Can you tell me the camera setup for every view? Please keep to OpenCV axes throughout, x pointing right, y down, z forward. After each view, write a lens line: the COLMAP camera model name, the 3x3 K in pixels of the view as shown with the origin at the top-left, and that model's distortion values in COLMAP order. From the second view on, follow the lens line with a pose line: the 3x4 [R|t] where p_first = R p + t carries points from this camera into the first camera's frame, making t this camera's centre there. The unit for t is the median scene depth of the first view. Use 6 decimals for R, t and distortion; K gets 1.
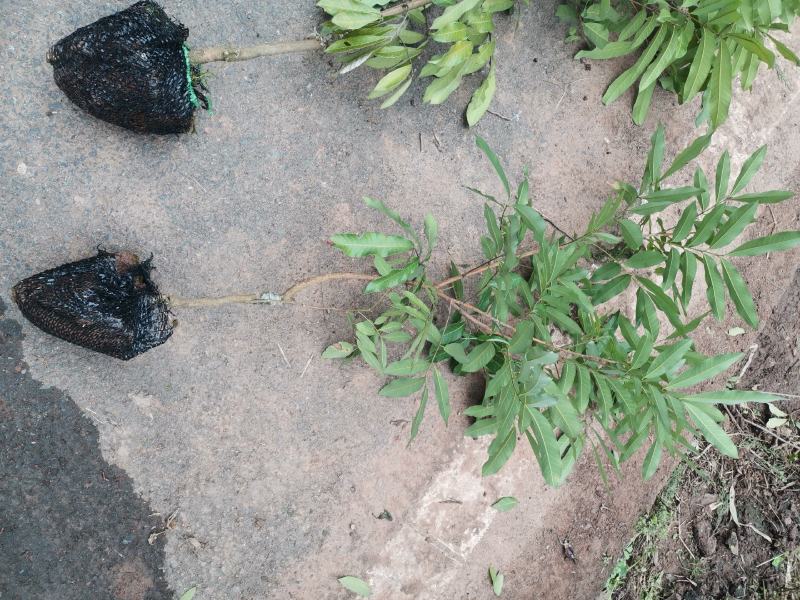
lens RADIAL K [[603.7, 0, 398.6], [0, 603.7, 303.3], [0, 0, 1]] dist [0.037420, -0.020368]
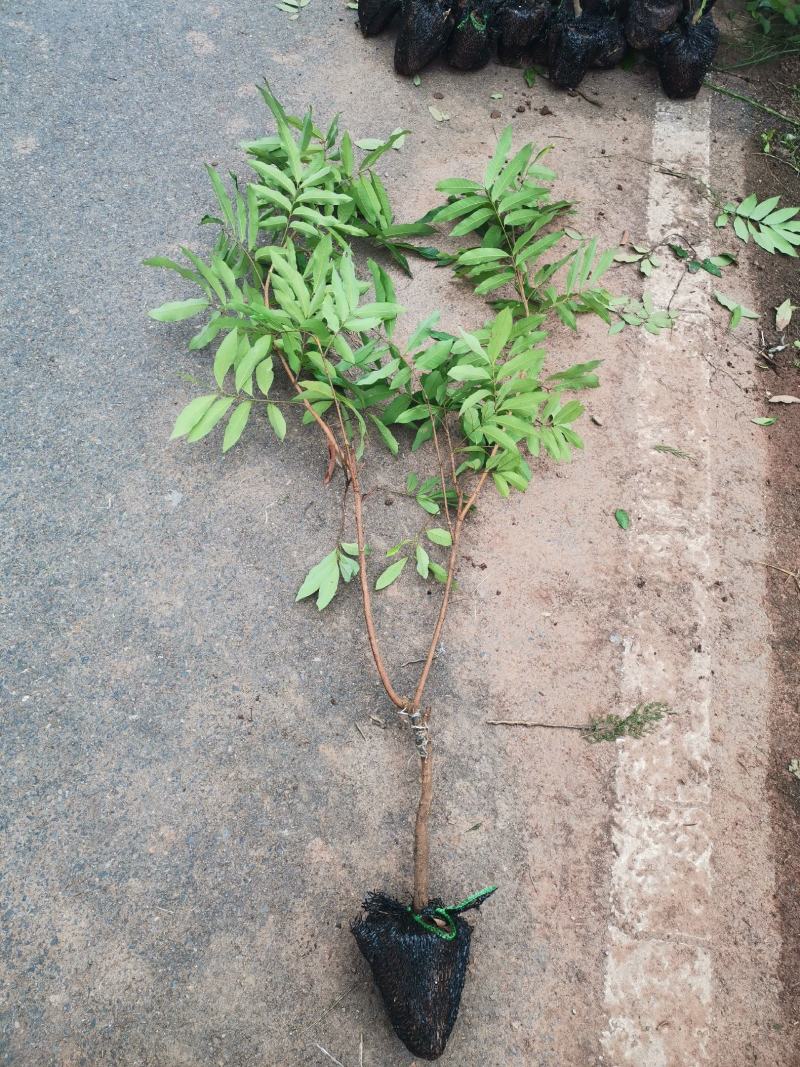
lens RADIAL K [[805.2, 0, 402.0], [0, 805.2, 533.4], [0, 0, 1]] dist [0.037420, -0.020368]
pose [[0.836881, -0.547137, -0.016443, 0.283838], [0.477968, 0.745063, -0.465218, 0.115903], [0.266789, 0.381473, 0.885043, -0.200405]]
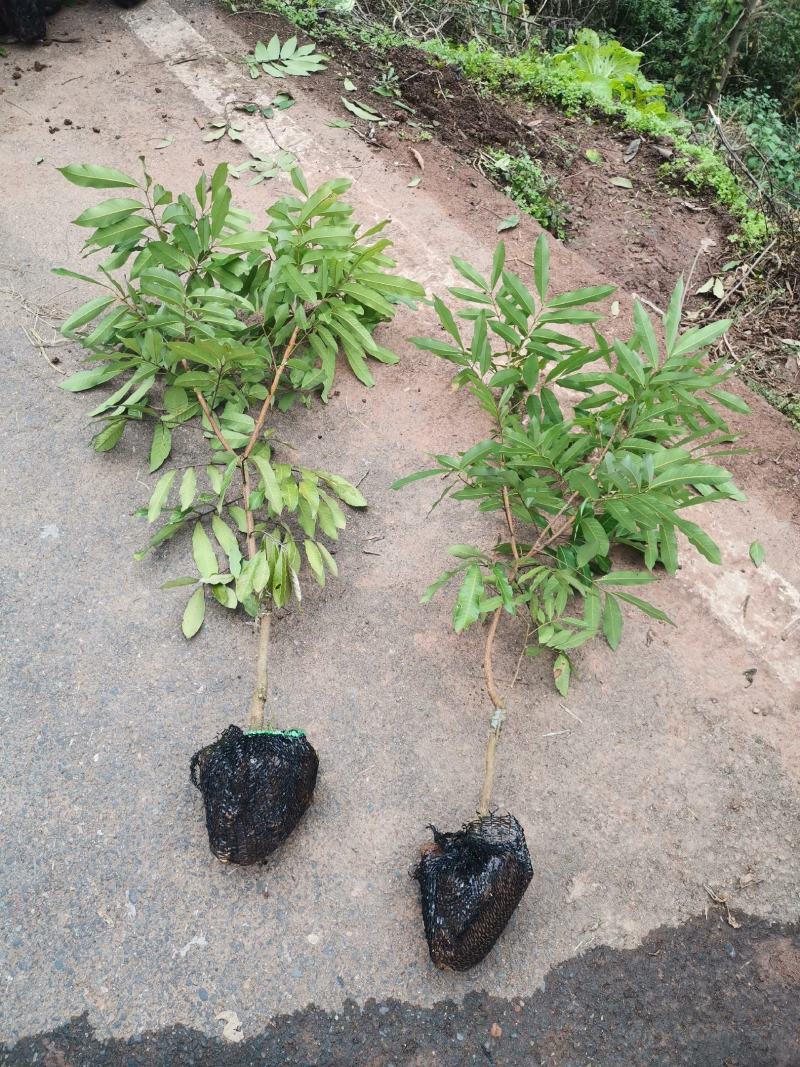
lens RADIAL K [[805.2, 0, 403.6], [0, 805.2, 534.2], [0, 0, 1]] dist [0.037420, -0.020368]
pose [[0.232115, -0.950738, 0.205475, -0.202345], [0.966768, 0.202224, -0.156414, -0.009843], [0.107157, 0.234953, 0.966082, -0.312214]]
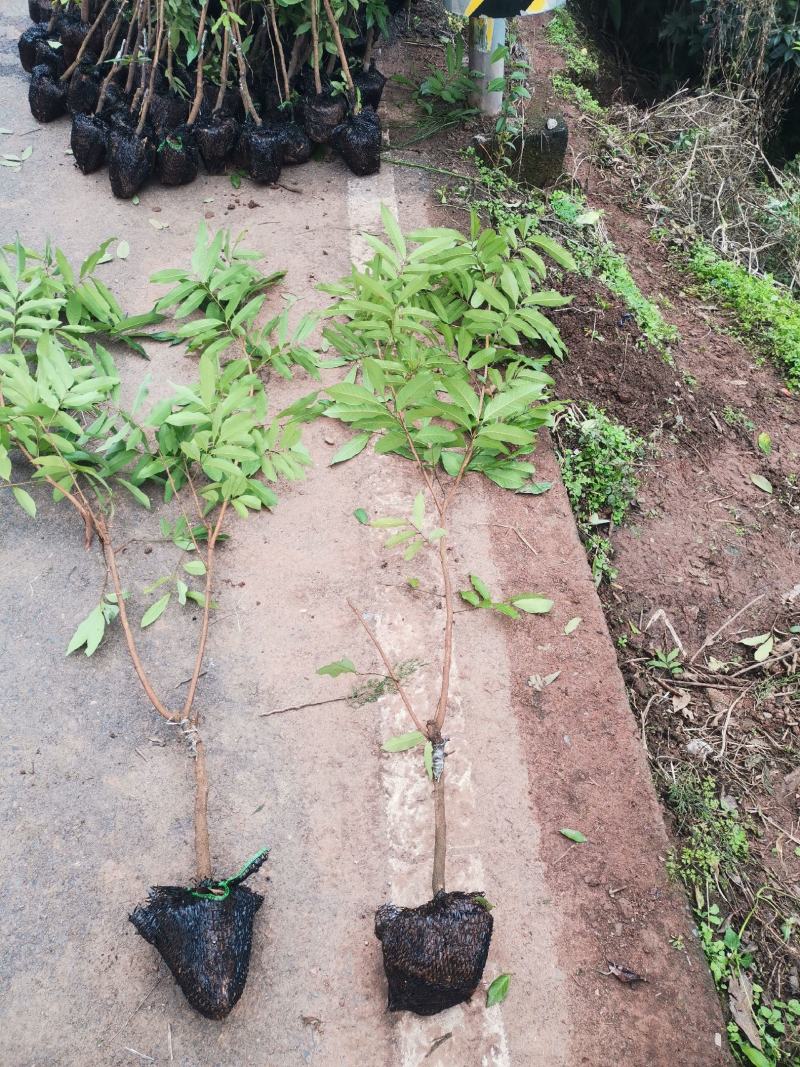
lens RADIAL K [[805.2, 0, 404.7], [0, 805.2, 528.4], [0, 0, 1]] dist [0.037420, -0.020368]
pose [[0.673464, -0.723297, 0.152604, 0.401209], [0.688848, 0.539152, -0.484565, 0.481816], [0.268208, 0.431458, 0.861341, -0.187048]]
